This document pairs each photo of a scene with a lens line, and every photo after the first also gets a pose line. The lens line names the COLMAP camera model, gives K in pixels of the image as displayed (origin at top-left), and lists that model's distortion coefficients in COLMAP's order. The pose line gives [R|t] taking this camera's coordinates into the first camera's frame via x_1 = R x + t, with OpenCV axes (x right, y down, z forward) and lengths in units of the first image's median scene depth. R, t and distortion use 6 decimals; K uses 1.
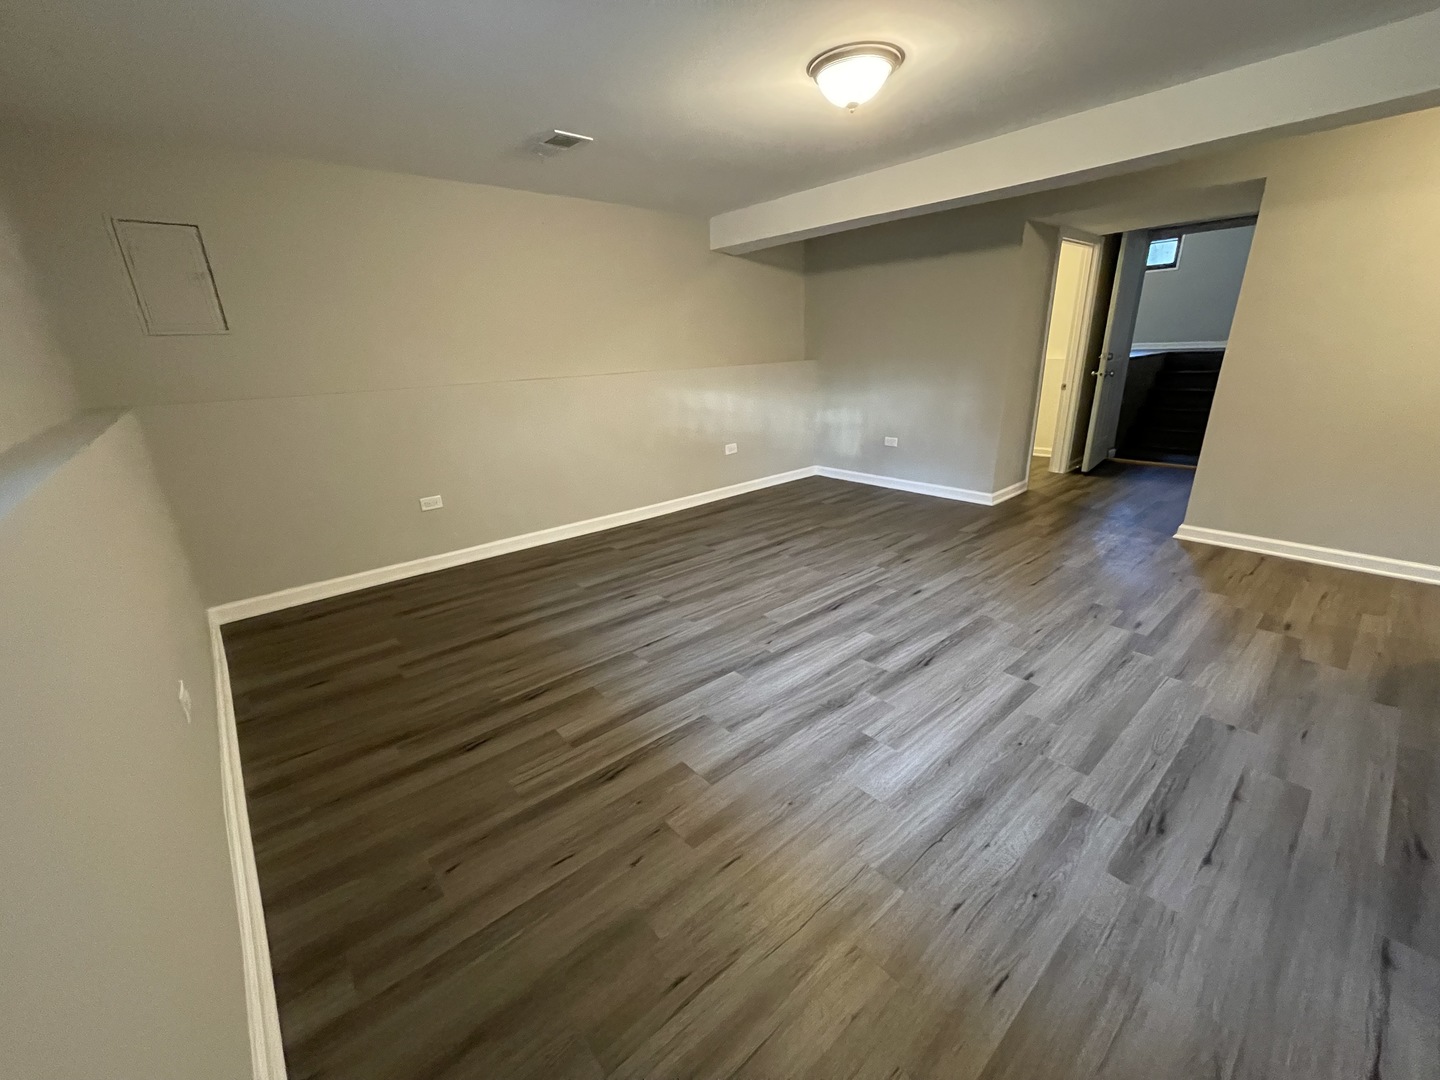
lens RADIAL K [[581.6, 0, 708.2], [0, 581.6, 542.9], [0, 0, 1]] dist [-0.002829, 0.000335]
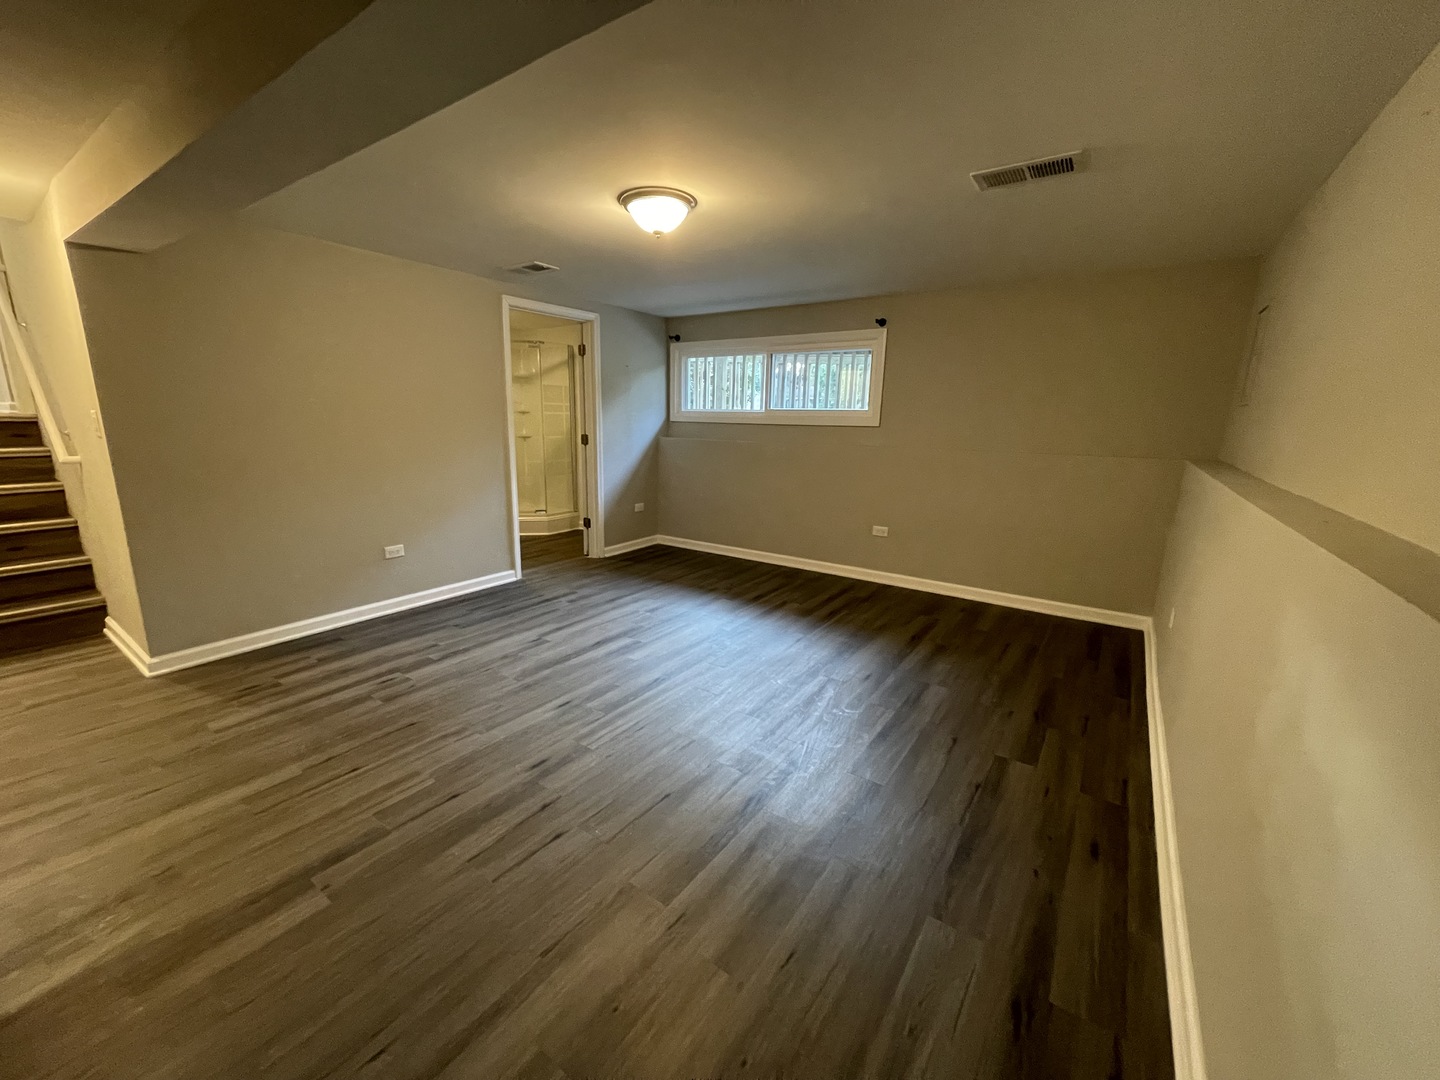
lens RADIAL K [[581.6, 0, 708.2], [0, 581.6, 542.9], [0, 0, 1]] dist [-0.002829, 0.000335]
pose [[-0.970505, 0.073807, -0.229504, 0.426729], [-0.057897, 0.852767, 0.519073, -0.764251], [0.234025, 0.517051, -0.823341, 2.126551]]
